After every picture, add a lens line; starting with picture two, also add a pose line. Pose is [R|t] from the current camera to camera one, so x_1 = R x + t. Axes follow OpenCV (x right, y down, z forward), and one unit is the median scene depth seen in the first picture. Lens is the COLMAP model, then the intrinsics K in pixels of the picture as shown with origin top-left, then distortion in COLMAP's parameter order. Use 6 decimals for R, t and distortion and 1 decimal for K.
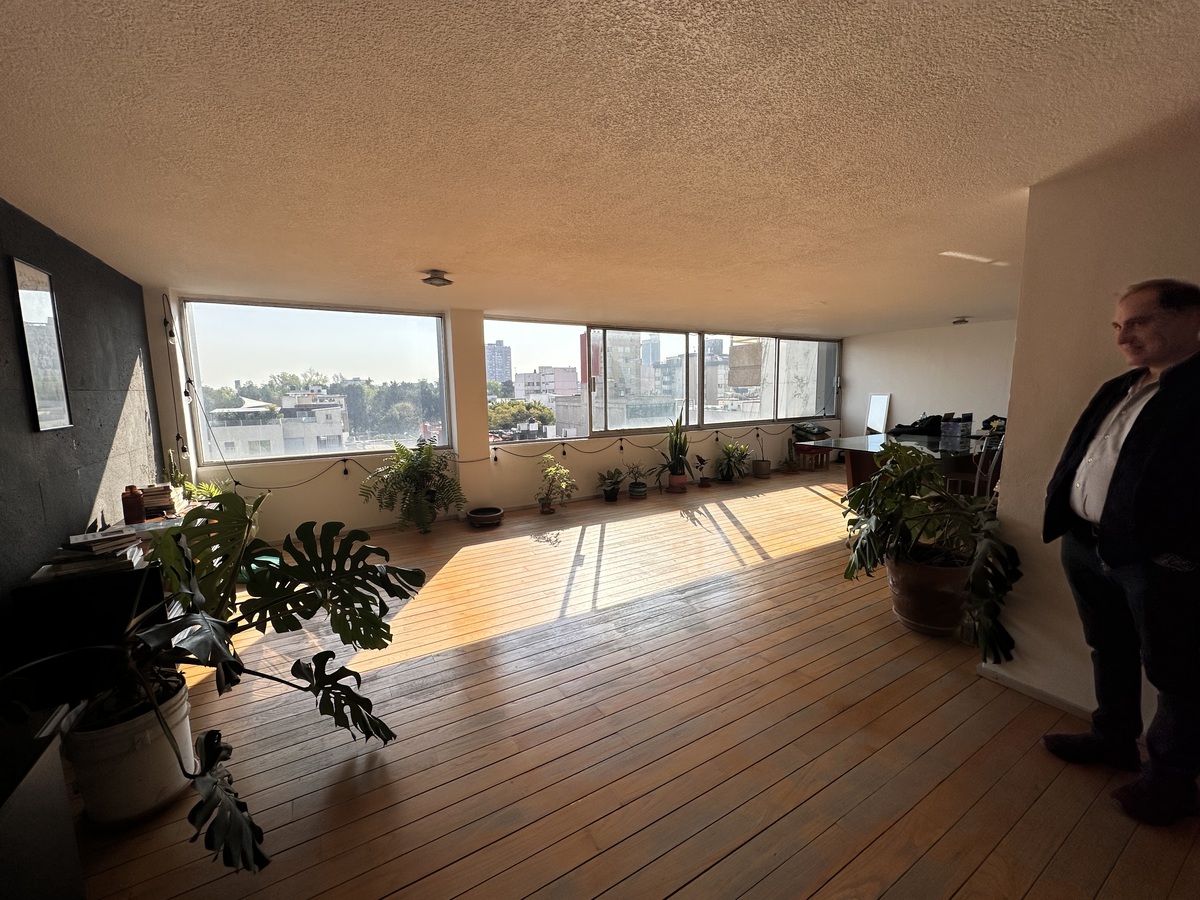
lens RADIAL K [[477.4, 0, 599.5], [0, 477.4, 447.6], [0, 0, 1]] dist [0.002508, 0.000278]
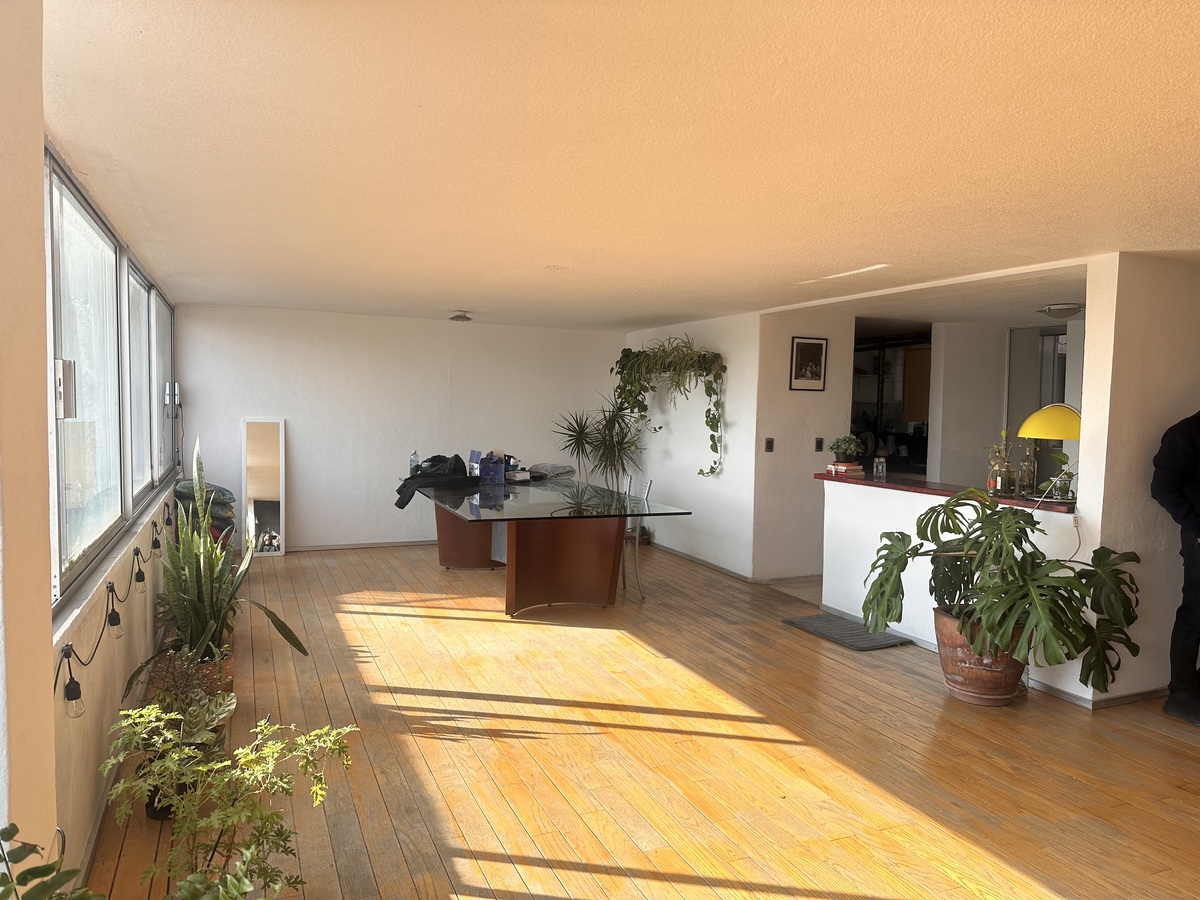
lens RADIAL K [[828.2, 0, 597.8], [0, 828.2, 447.4], [0, 0, 1]] dist [0.148377, -0.240028]
pose [[0.137081, -0.033401, 0.989997, -0.485058], [0.097428, 0.995040, 0.020081, -0.097110], [-0.985757, 0.093701, 0.139655, 0.768053]]
